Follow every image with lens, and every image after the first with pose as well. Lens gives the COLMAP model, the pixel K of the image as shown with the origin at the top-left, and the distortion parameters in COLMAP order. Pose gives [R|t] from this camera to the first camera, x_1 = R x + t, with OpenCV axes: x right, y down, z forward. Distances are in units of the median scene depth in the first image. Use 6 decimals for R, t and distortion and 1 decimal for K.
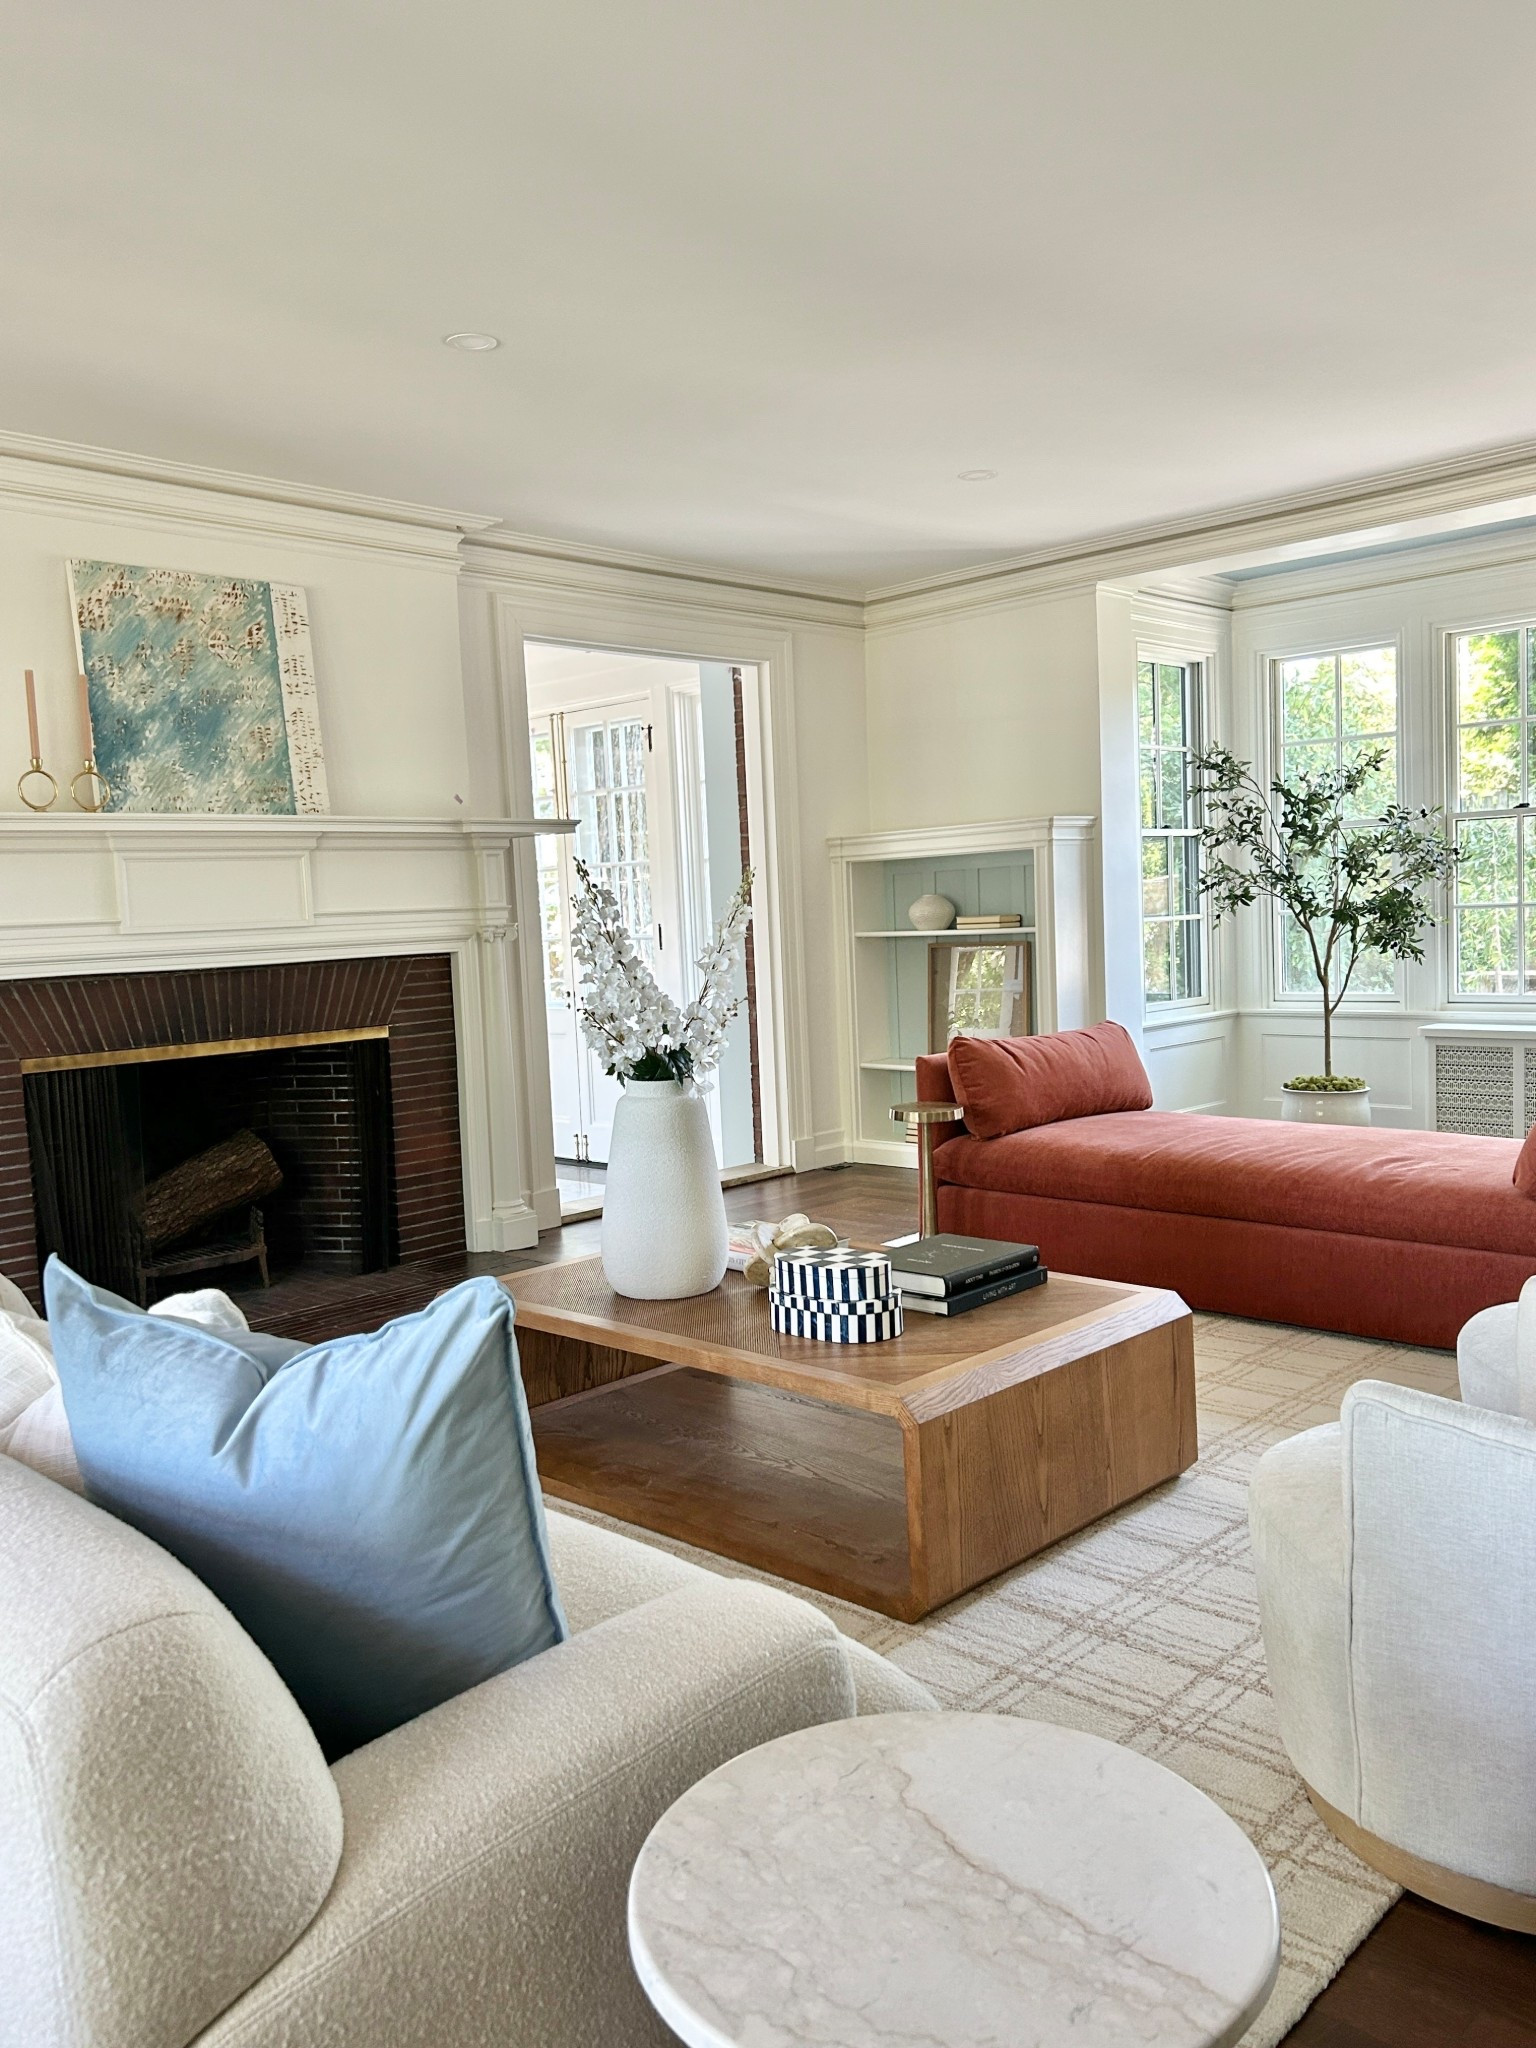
lens RADIAL K [[1591.6, 0, 769.3], [0, 1591.6, 1015.3], [0, 0, 1]] dist [0.002016, -0.003216]
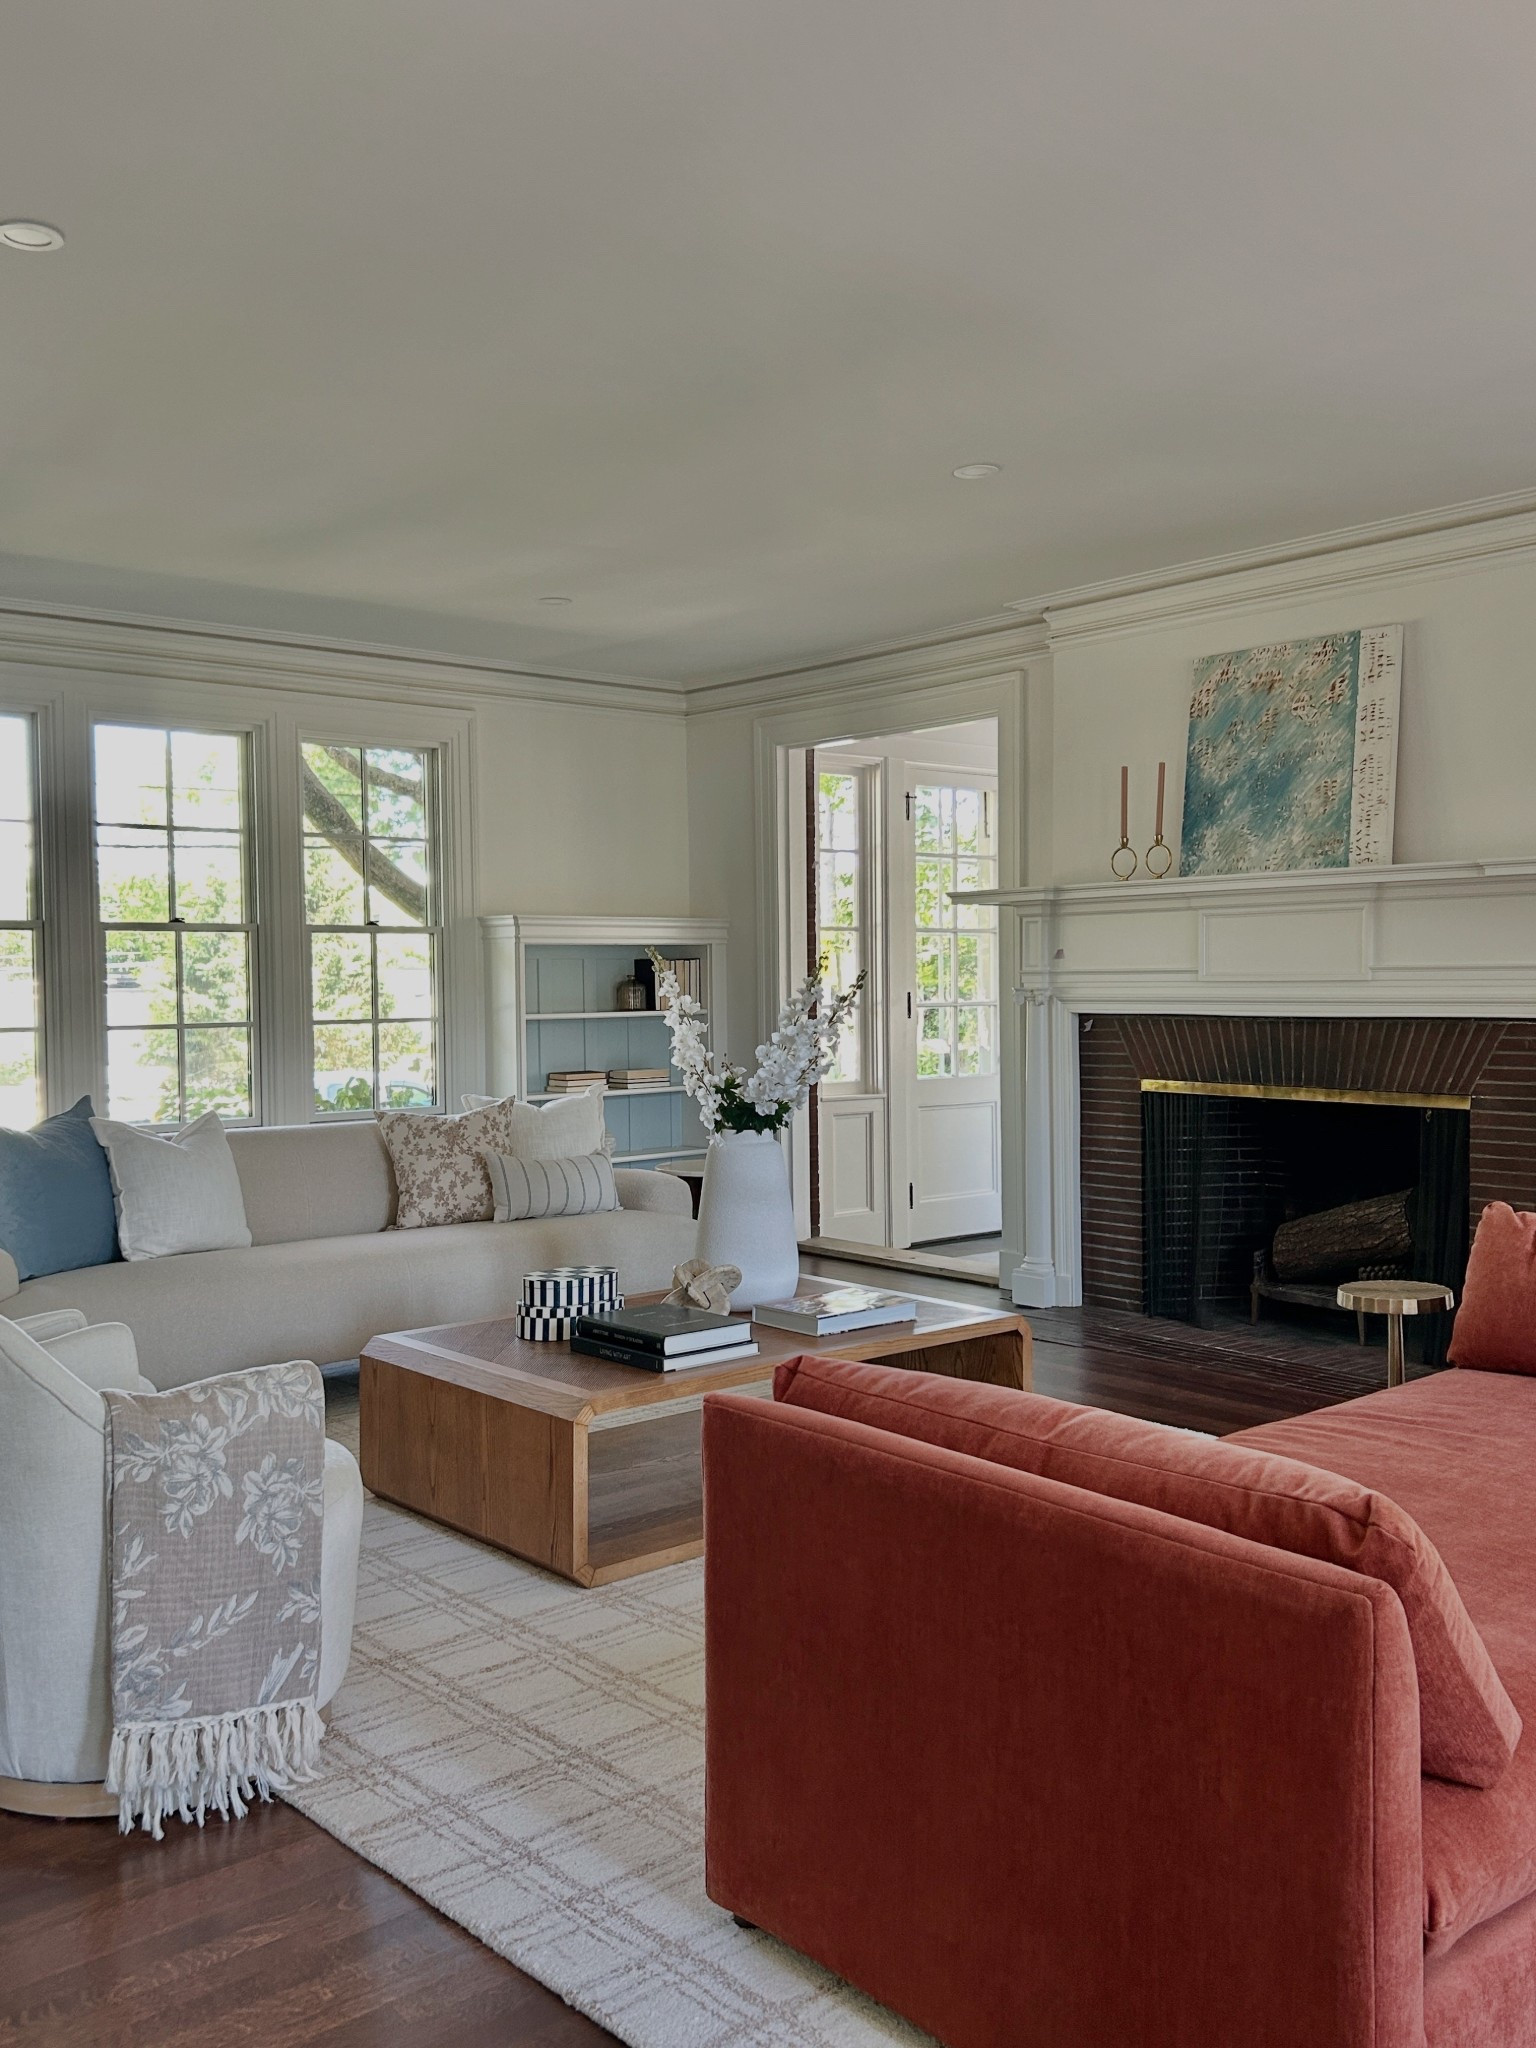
lens RADIAL K [[1734.1, 0, 768.8], [0, 1734.1, 1035.3], [0, 0, 1]] dist [0.005016, 0.002025]
pose [[-0.089806, 0.073942, -0.993211, 0.808496], [-0.059135, 0.995085, 0.079429, -0.087240], [0.994202, 0.065866, -0.084992, 0.751553]]
